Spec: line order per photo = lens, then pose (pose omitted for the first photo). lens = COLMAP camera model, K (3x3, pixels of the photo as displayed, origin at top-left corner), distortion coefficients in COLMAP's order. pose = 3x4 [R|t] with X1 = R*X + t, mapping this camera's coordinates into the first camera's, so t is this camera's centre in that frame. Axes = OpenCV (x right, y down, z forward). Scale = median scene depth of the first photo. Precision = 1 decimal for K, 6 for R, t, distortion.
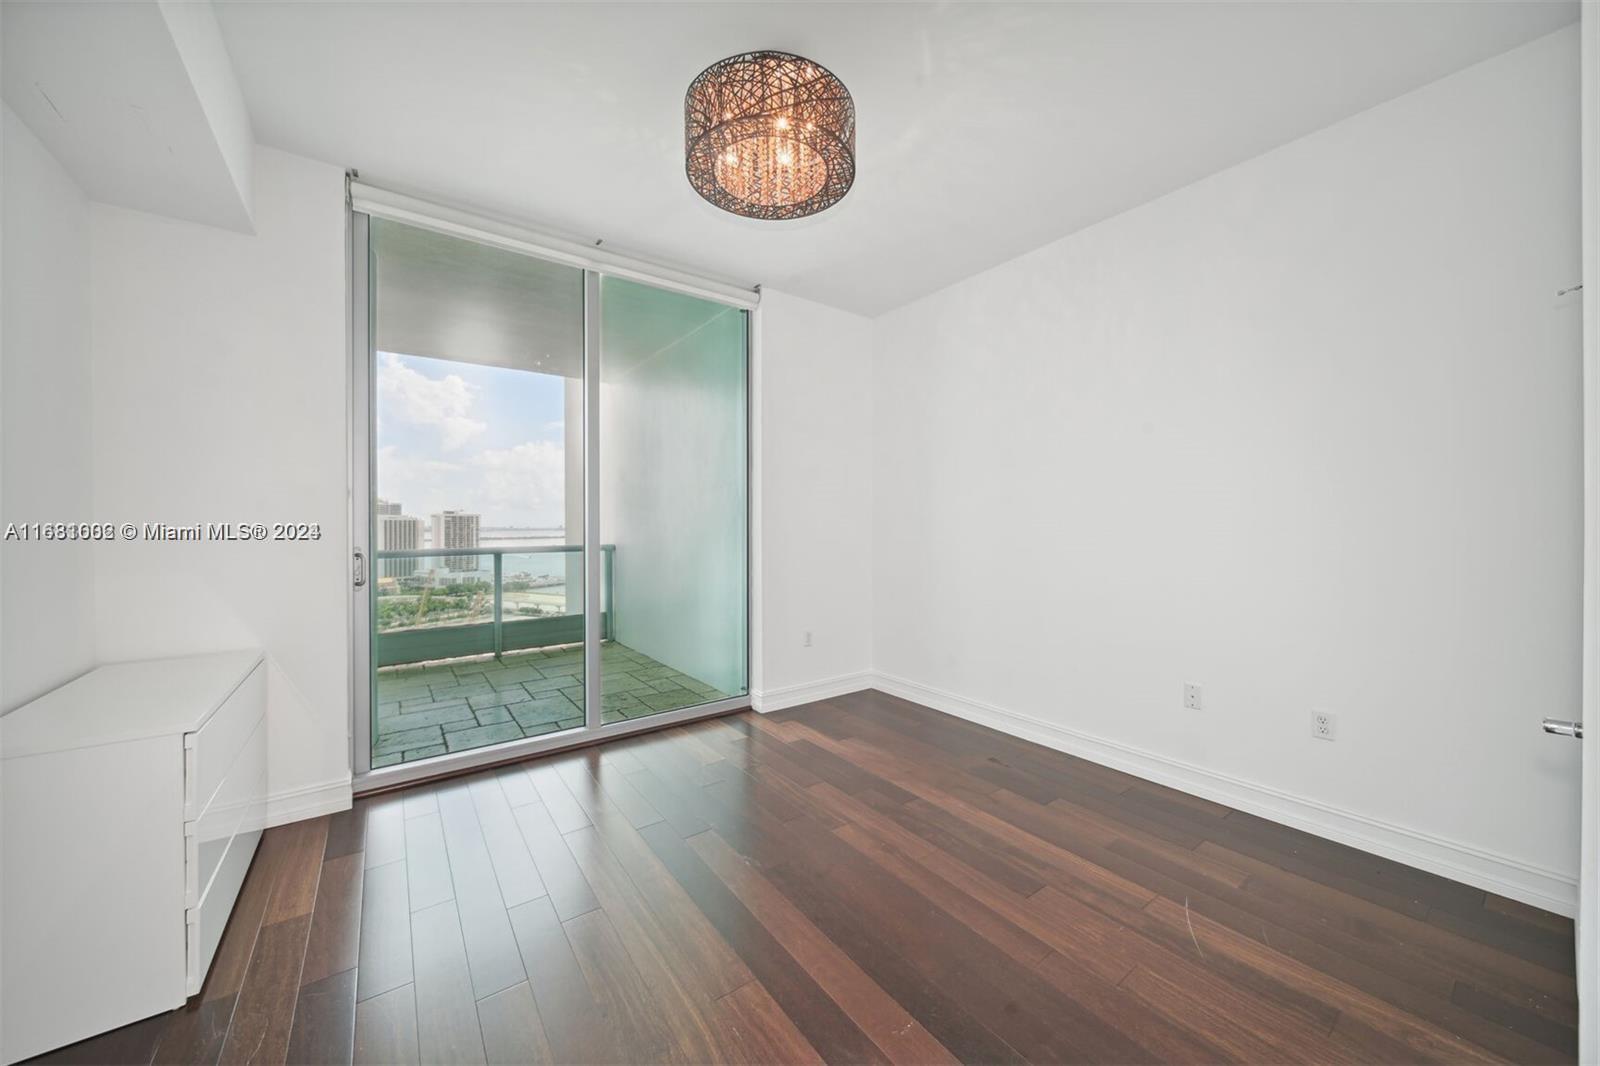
lens RADIAL K [[567.6, 0, 799.6], [0, 567.6, 524.3], [0, 0, 1]] dist [-0.009698, -0.000117]
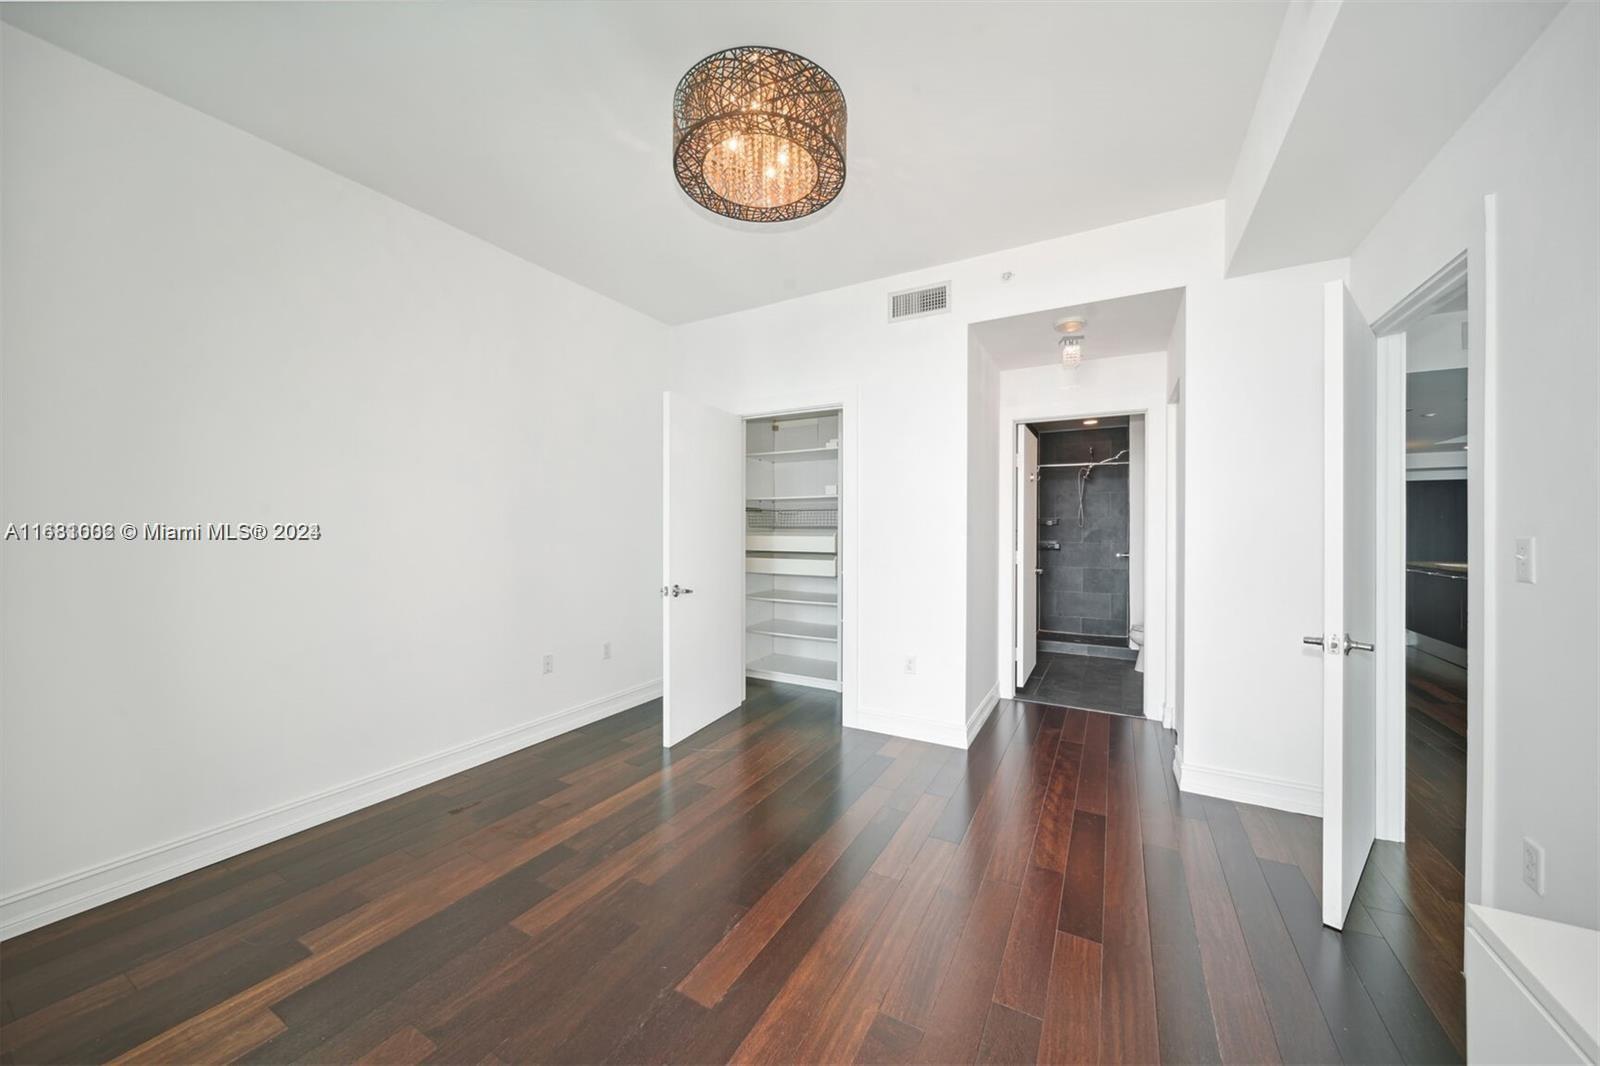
lens RADIAL K [[573.0, 0, 801.5], [0, 573.0, 530.3], [0, 0, 1]] dist [0.001243, 0.000029]
pose [[-0.421920, 0.002419, 0.906630, -0.716261], [0.004415, 0.999990, -0.000614, 0.002907], [-0.906622, 0.003743, -0.421926, 0.990887]]
